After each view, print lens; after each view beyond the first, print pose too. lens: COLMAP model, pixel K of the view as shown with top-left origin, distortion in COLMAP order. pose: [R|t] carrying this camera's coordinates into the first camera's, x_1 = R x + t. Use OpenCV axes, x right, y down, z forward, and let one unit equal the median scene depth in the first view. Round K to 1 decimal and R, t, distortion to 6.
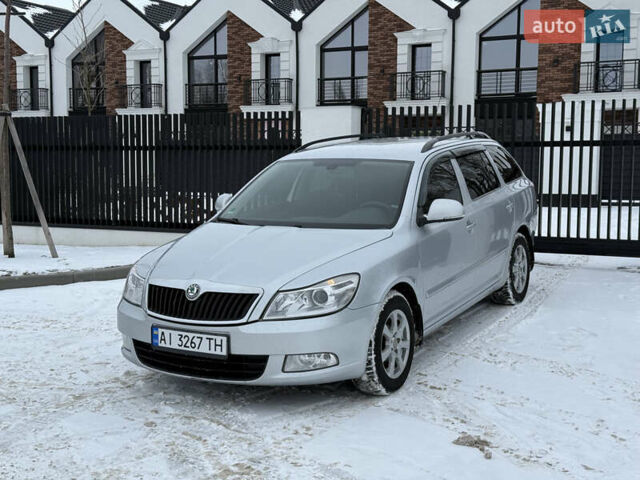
lens RADIAL K [[904.5, 0, 320.0], [0, 904.5, 240.0], [0, 0, 1]] dist [0.170550, -0.112311]
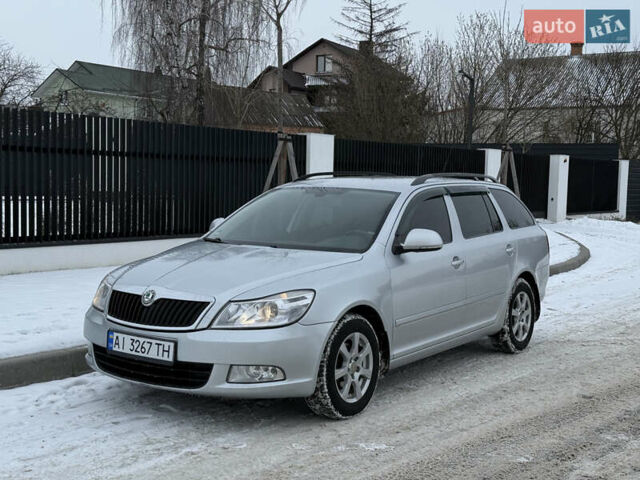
lens RADIAL K [[904.5, 0, 320.0], [0, 904.5, 240.0], [0, 0, 1]] dist [0.170550, -0.112311]
pose [[0.993727, 0.058571, -0.095268, 0.140859], [-0.065656, 0.995167, -0.073017, 0.054527], [0.090531, 0.078814, 0.992770, 0.008424]]
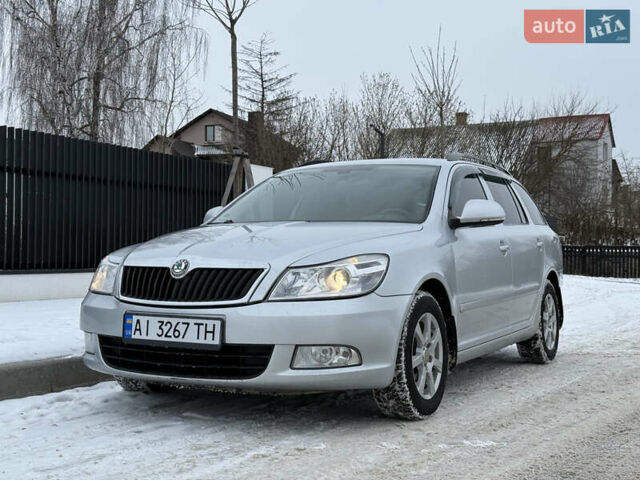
lens RADIAL K [[904.5, 0, 320.0], [0, 904.5, 240.0], [0, 0, 1]] dist [0.170550, -0.112311]
pose [[0.998861, 0.037752, 0.029165, -0.041458], [-0.032569, 0.986365, -0.161319, 0.155826], [-0.034858, 0.160186, 0.986471, 0.206690]]
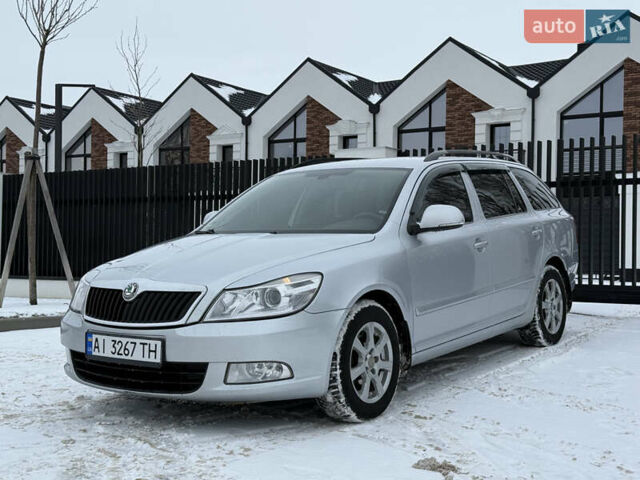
lens RADIAL K [[904.5, 0, 320.0], [0, 904.5, 240.0], [0, 0, 1]] dist [0.170550, -0.112311]
pose [[0.994836, 0.006485, -0.101290, 0.128503], [-0.016867, 0.994644, -0.101976, 0.093624], [0.100086, 0.103158, 0.989617, 0.146110]]
